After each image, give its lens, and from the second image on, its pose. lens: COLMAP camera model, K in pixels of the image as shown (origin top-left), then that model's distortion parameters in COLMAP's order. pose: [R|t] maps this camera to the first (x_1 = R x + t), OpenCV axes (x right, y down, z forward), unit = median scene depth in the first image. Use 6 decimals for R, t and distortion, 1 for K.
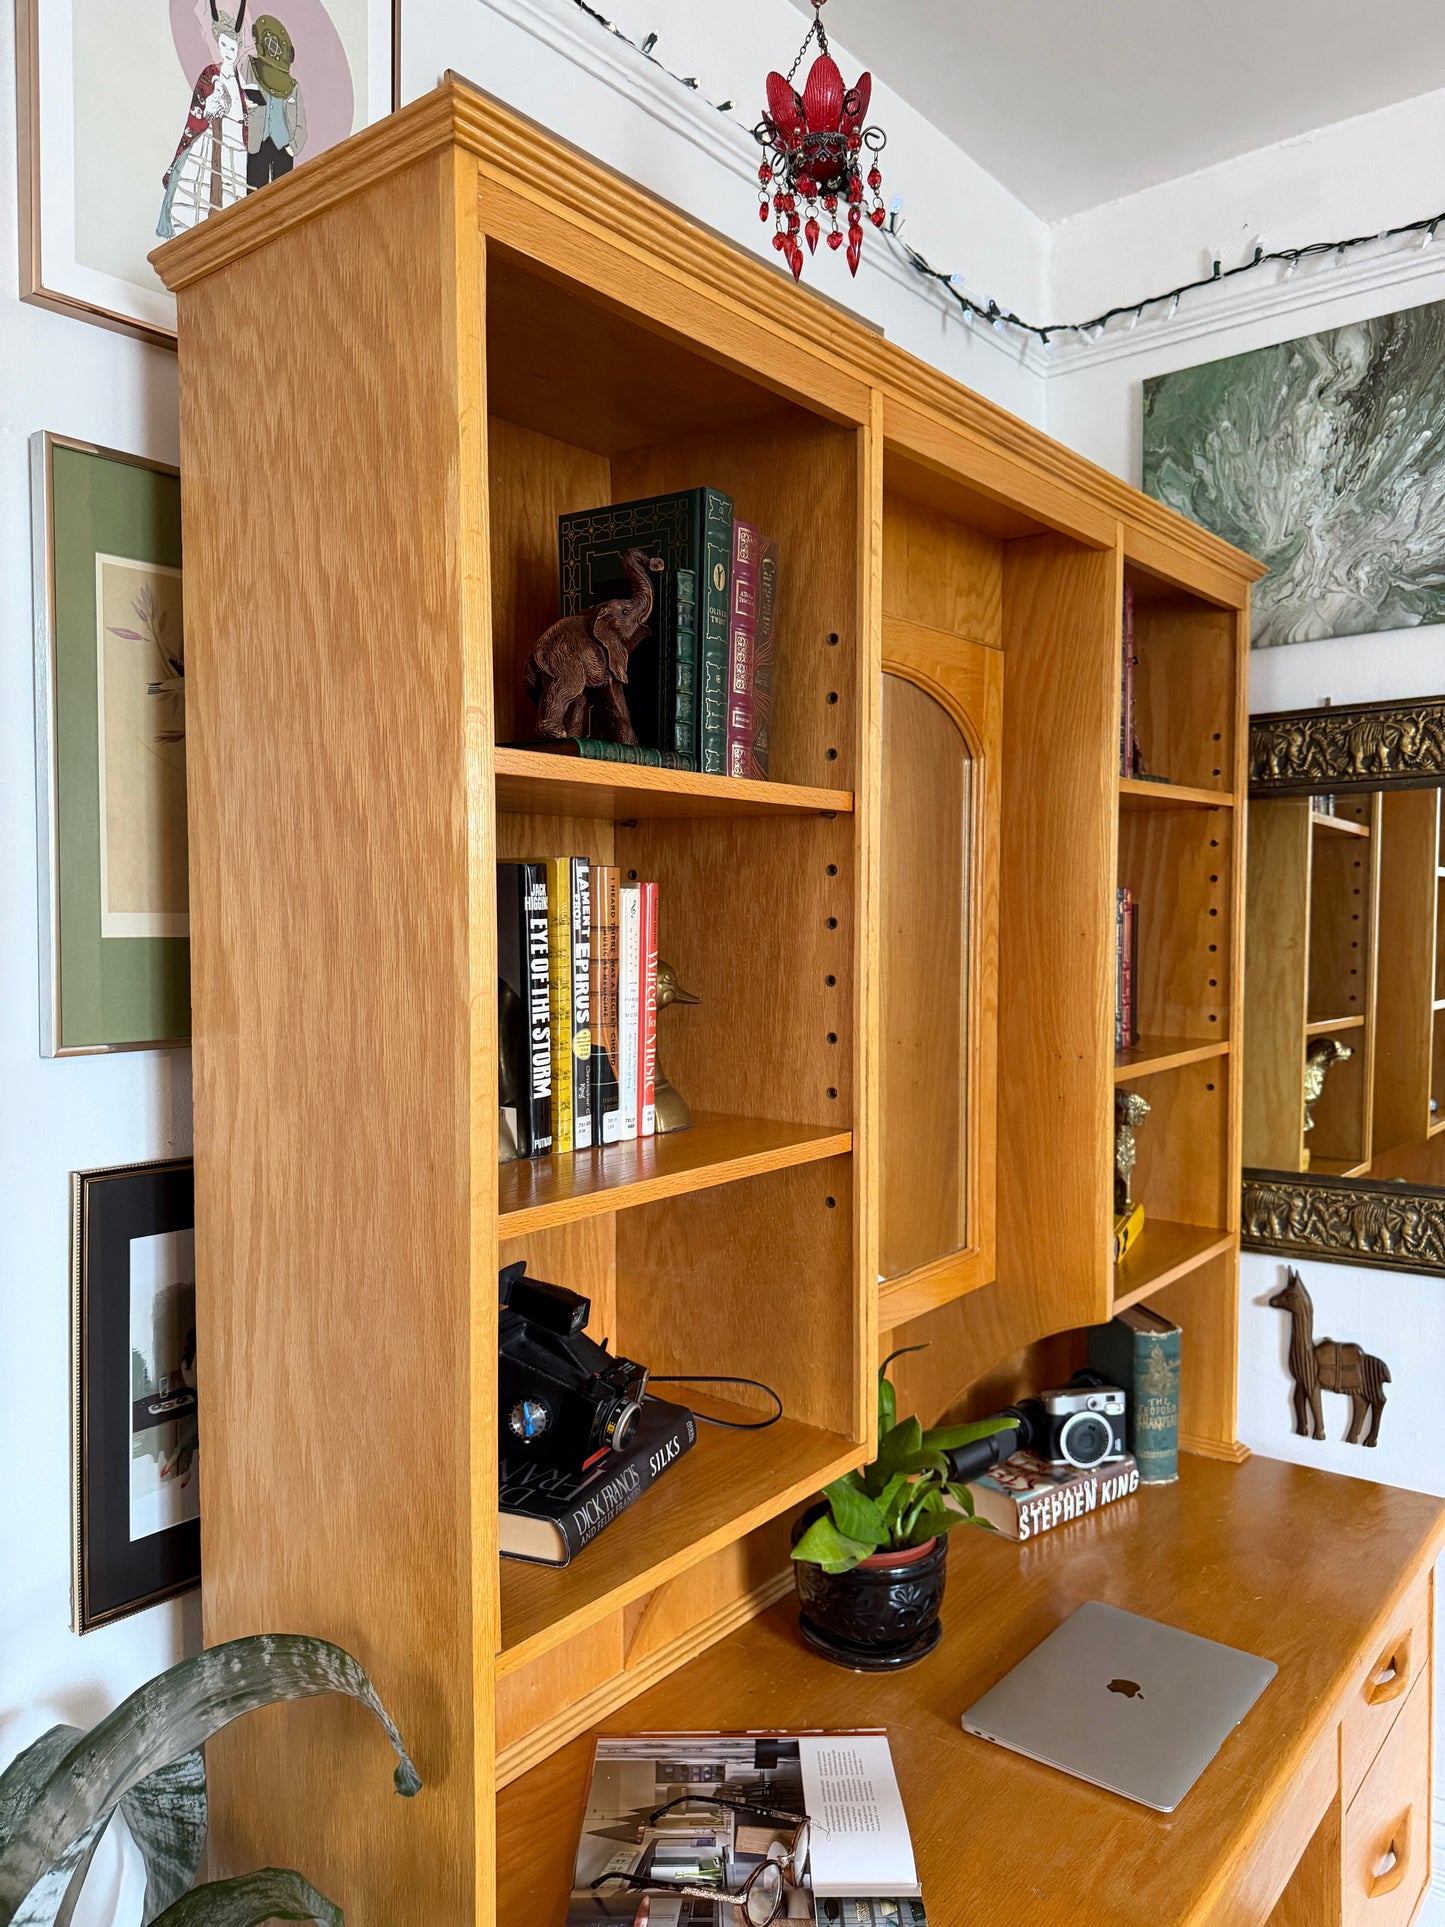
lens RADIAL K [[1361.3, 0, 716.4], [0, 1361.3, 977.6], [0, 0, 1]] dist [0.026254, -0.025961]
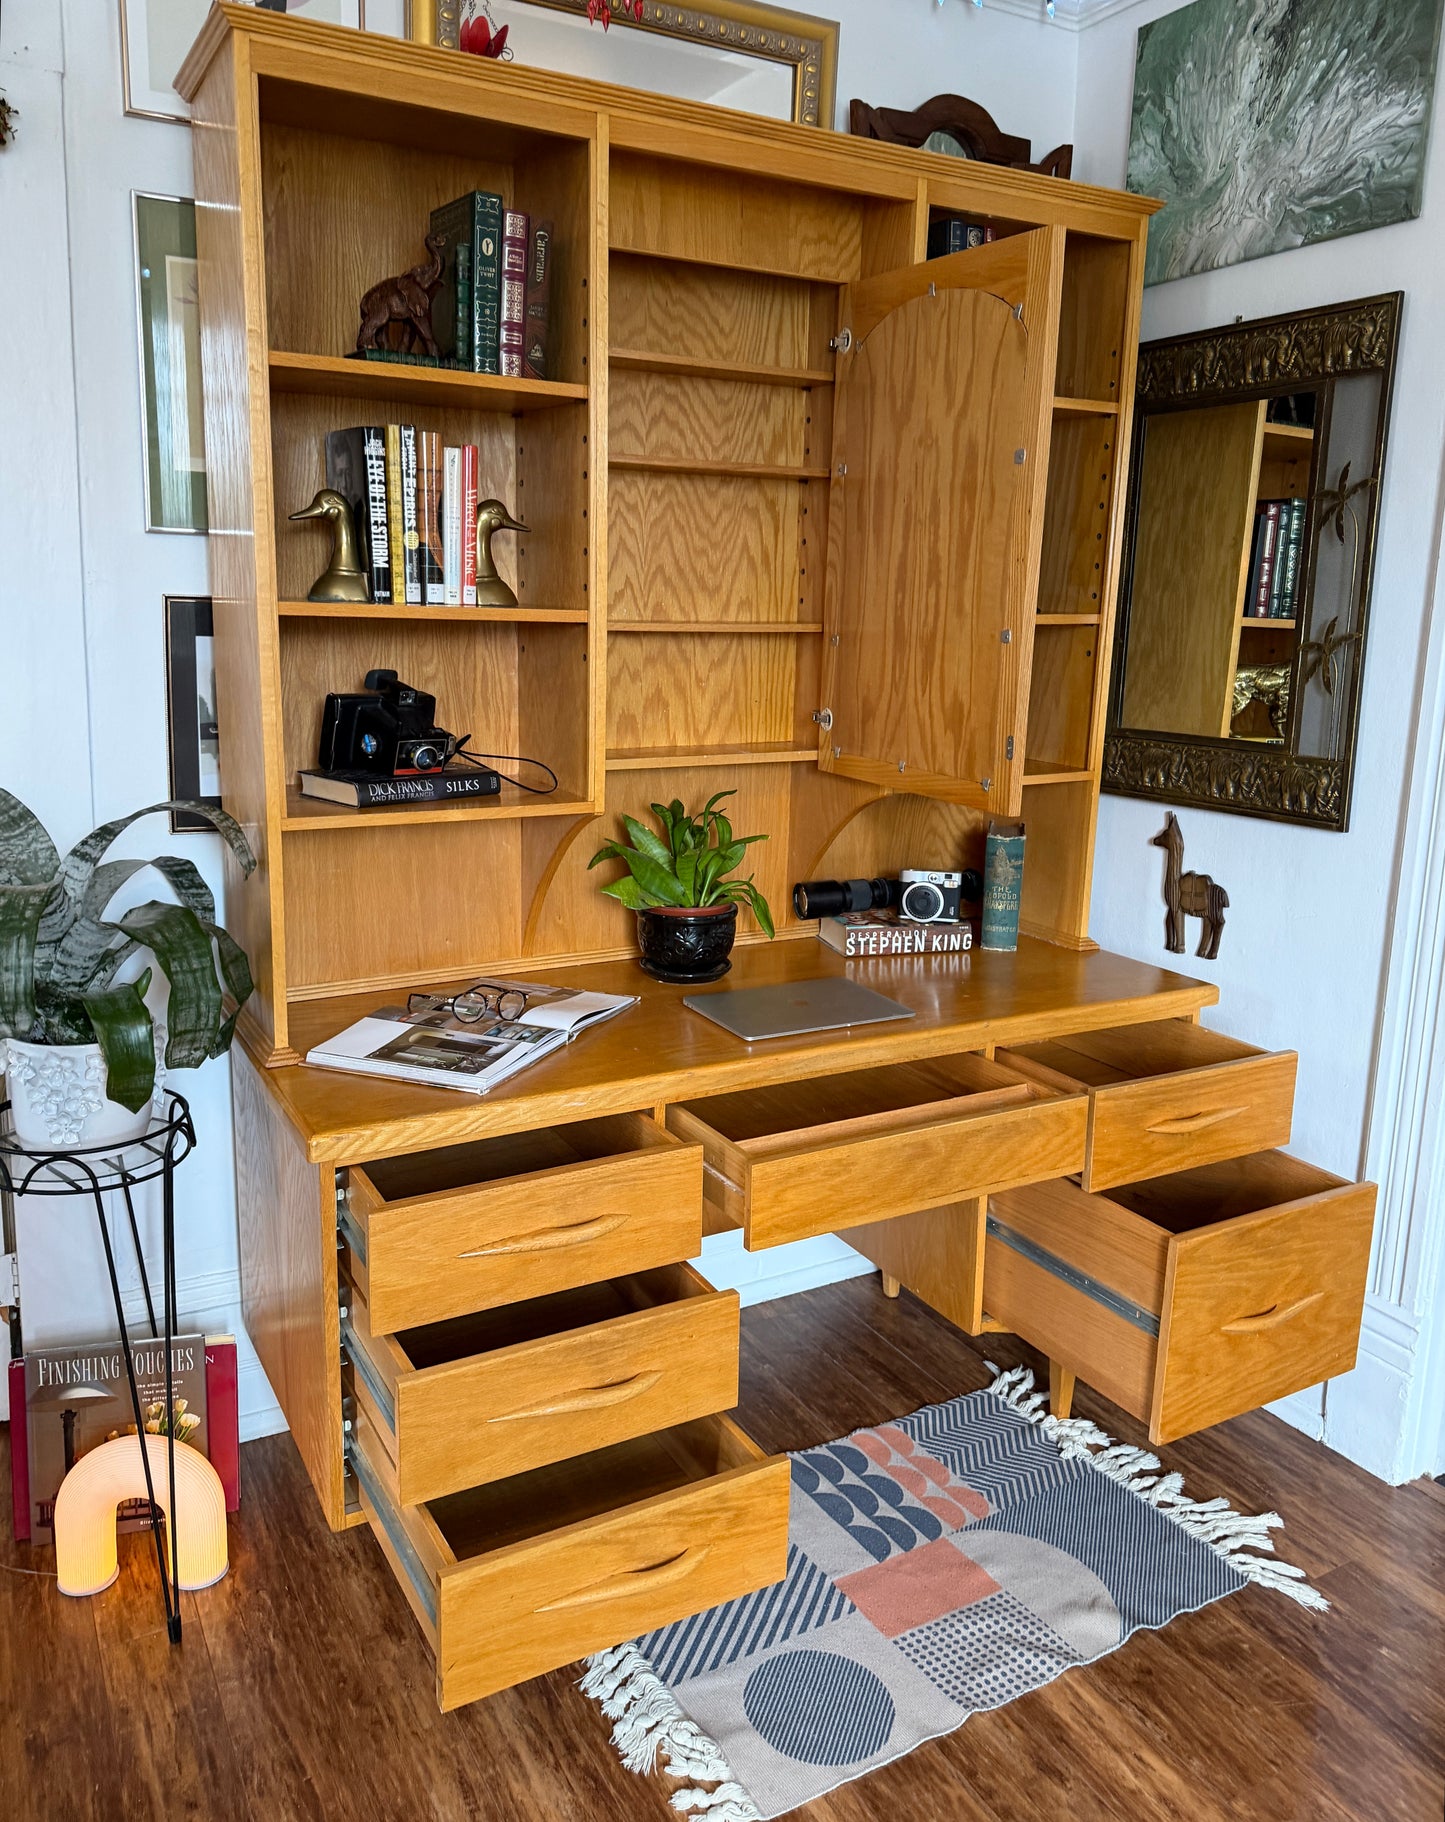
lens RADIAL K [[1360.4, 0, 731.2], [0, 1360.4, 863.2], [0, 0, 1]] dist [0.030314, -0.027651]
pose [[0.928290, 0.101398, -0.357765, 0.587298], [-0.048272, 0.986823, 0.154435, 0.104579], [0.368710, -0.126090, 0.920953, -0.311639]]
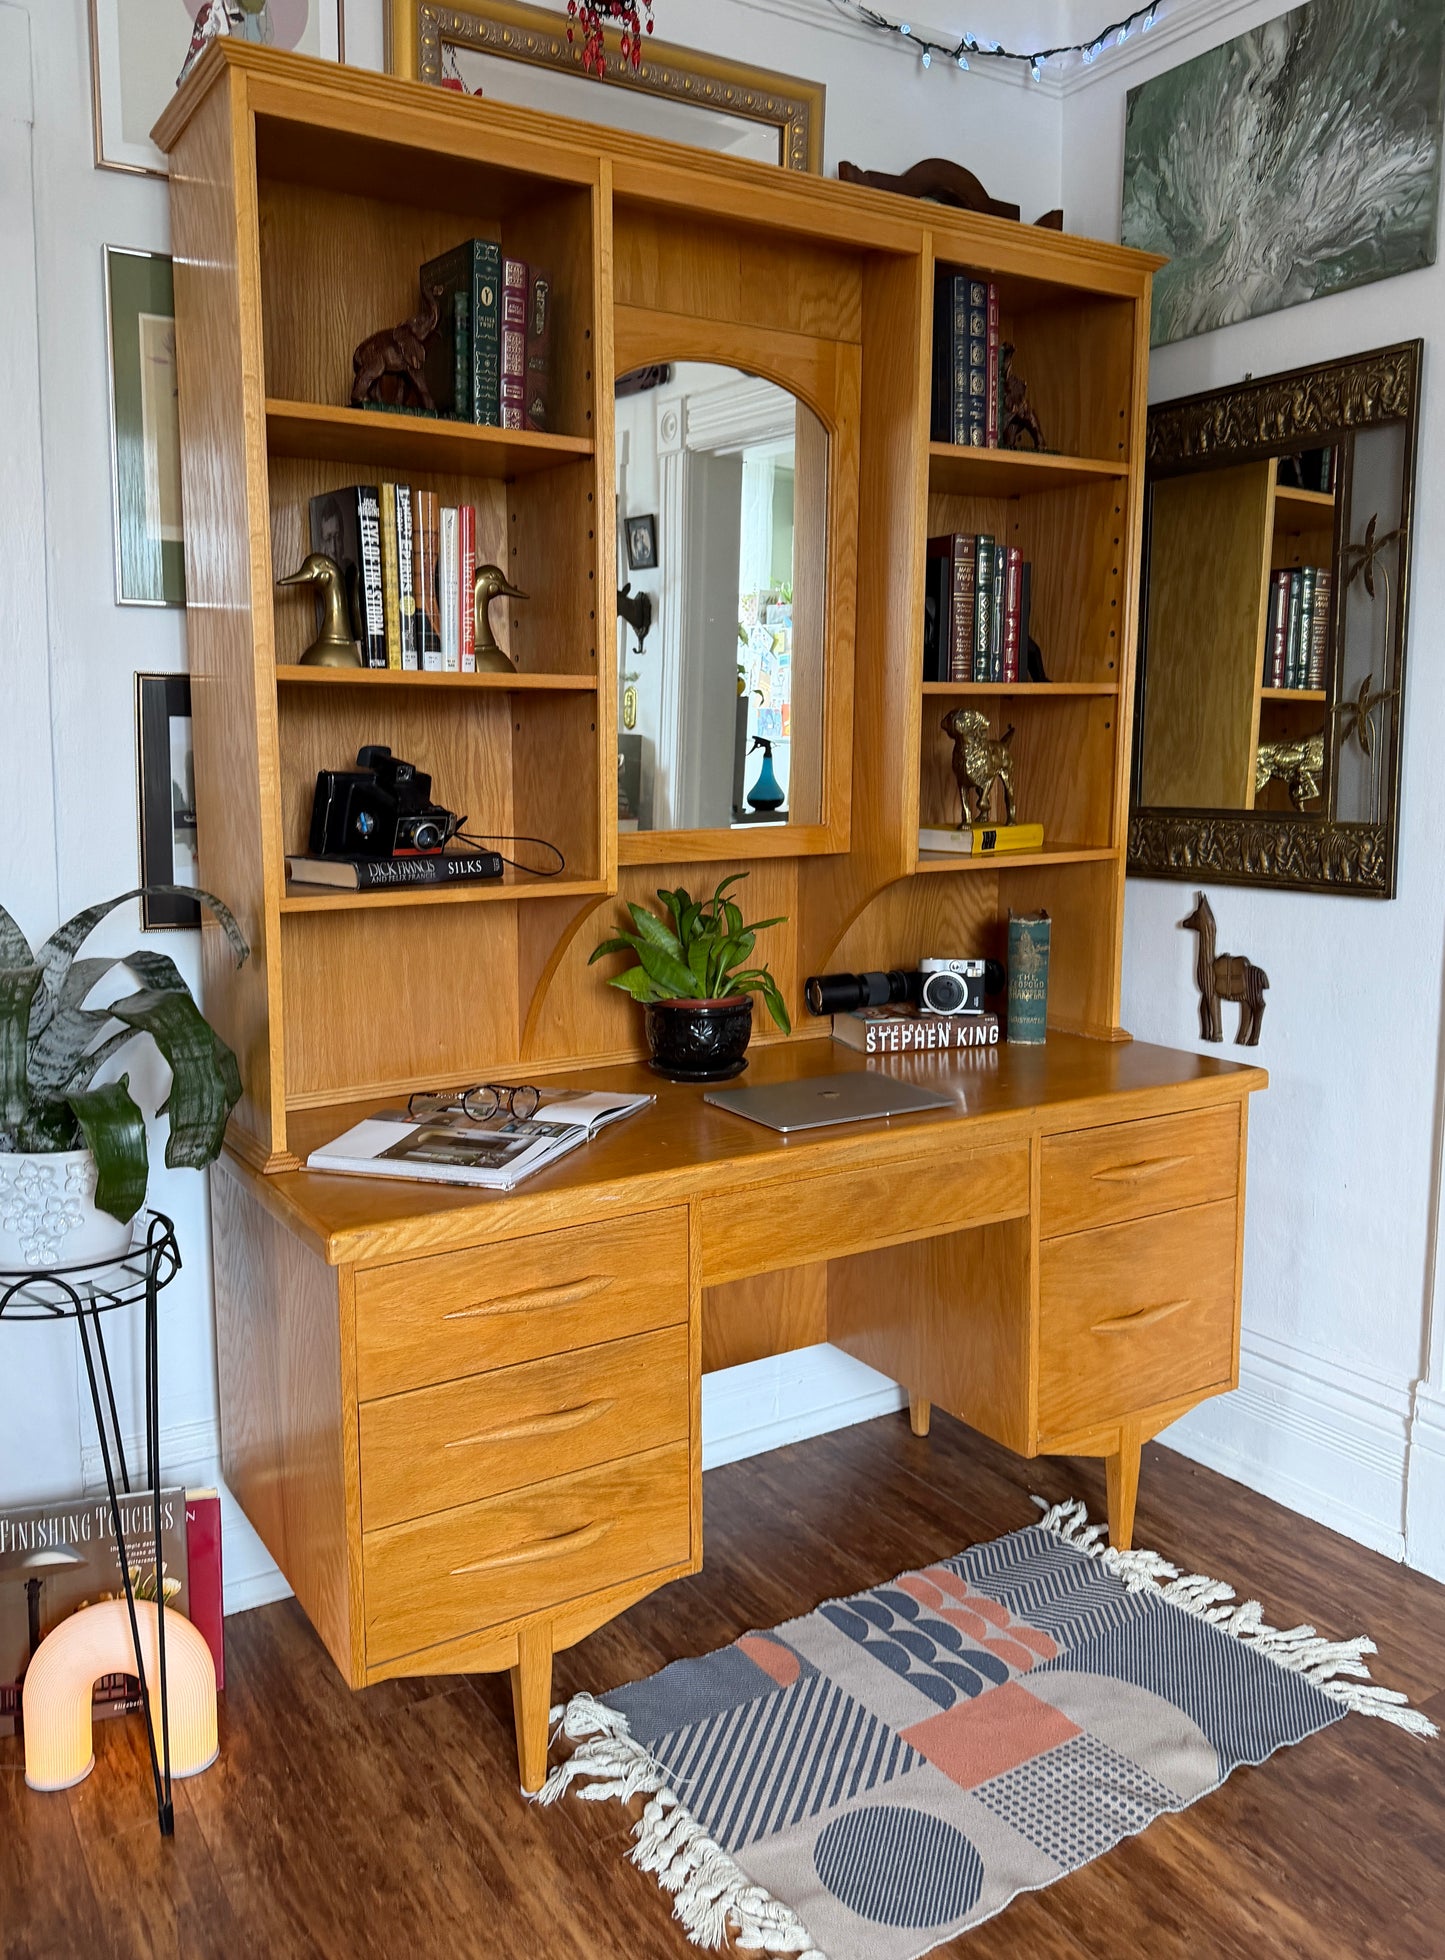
lens RADIAL K [[1471.3, 0, 719.0], [0, 1471.3, 927.7], [0, 0, 1]] dist [0.030012, -0.028204]
pose [[0.943983, 0.050900, -0.326045, 0.526370], [-0.022679, 0.995703, 0.089780, 0.165779], [0.329214, -0.077357, 0.941081, -0.349000]]
